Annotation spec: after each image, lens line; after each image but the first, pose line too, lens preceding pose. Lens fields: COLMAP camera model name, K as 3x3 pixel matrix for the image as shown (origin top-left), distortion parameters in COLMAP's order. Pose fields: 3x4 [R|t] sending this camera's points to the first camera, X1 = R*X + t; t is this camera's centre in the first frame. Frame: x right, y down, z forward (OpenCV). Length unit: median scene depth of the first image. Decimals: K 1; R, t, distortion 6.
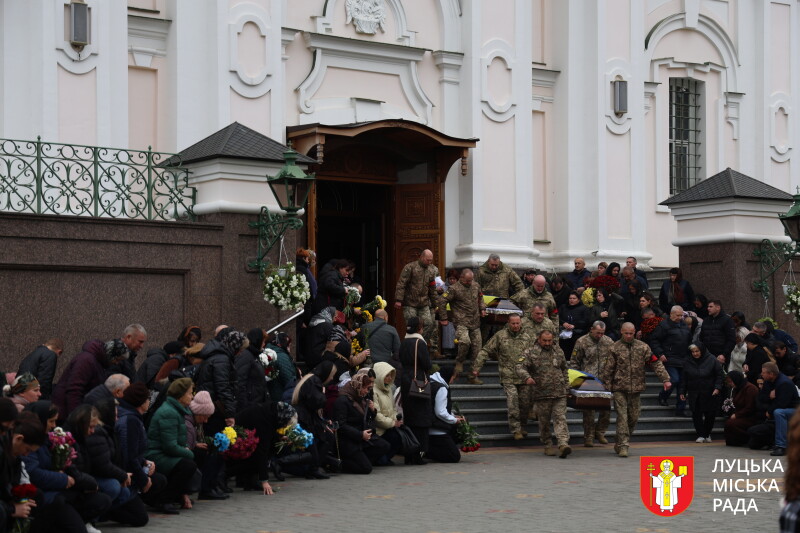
lens RADIAL K [[1698.7, 0, 399.9], [0, 1698.7, 262.1], [0, 0, 1]] dist [0.393535, 0.000000]
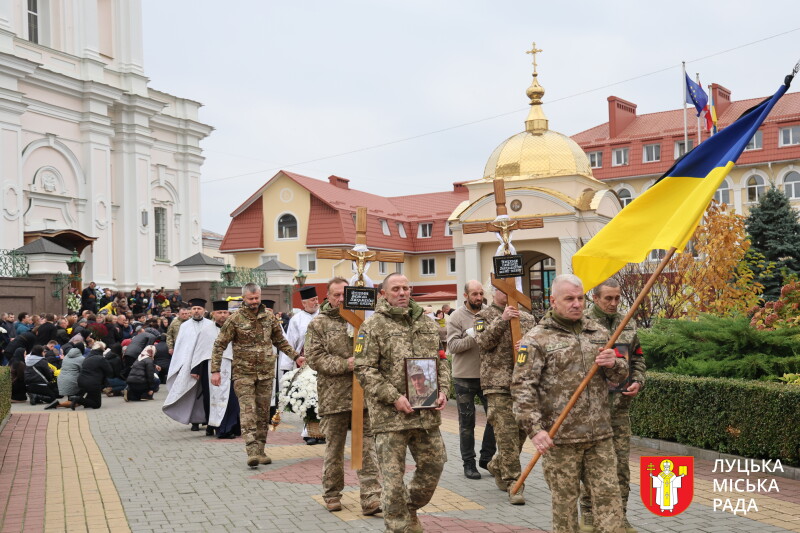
lens RADIAL K [[1148.1, 0, 399.3], [0, 1148.1, 265.1], [0, 0, 1]] dist [0.160106, 0.000000]
pose [[0.867266, 0.009189, 0.497760, -0.378156], [-0.008184, 0.999958, -0.004200, -0.028913], [-0.497777, -0.000431, 0.867305, -0.585847]]
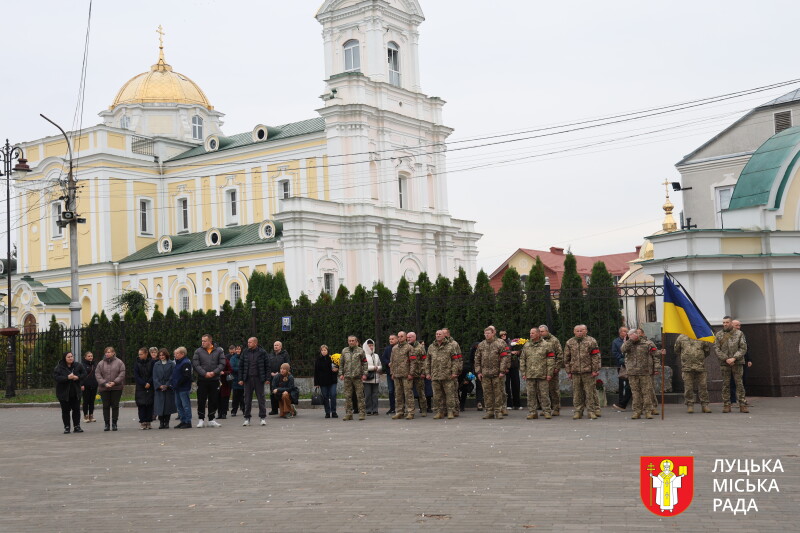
lens RADIAL K [[1083.4, 0, 399.3], [0, 1083.4, 267.0], [0, 0, 1]] dist [0.037550, 0.000000]
pose [[0.950673, -0.010649, 0.310013, -0.907806], [0.020924, 0.999336, -0.029838, -0.075068], [-0.309490, 0.034852, 0.950264, -1.704245]]
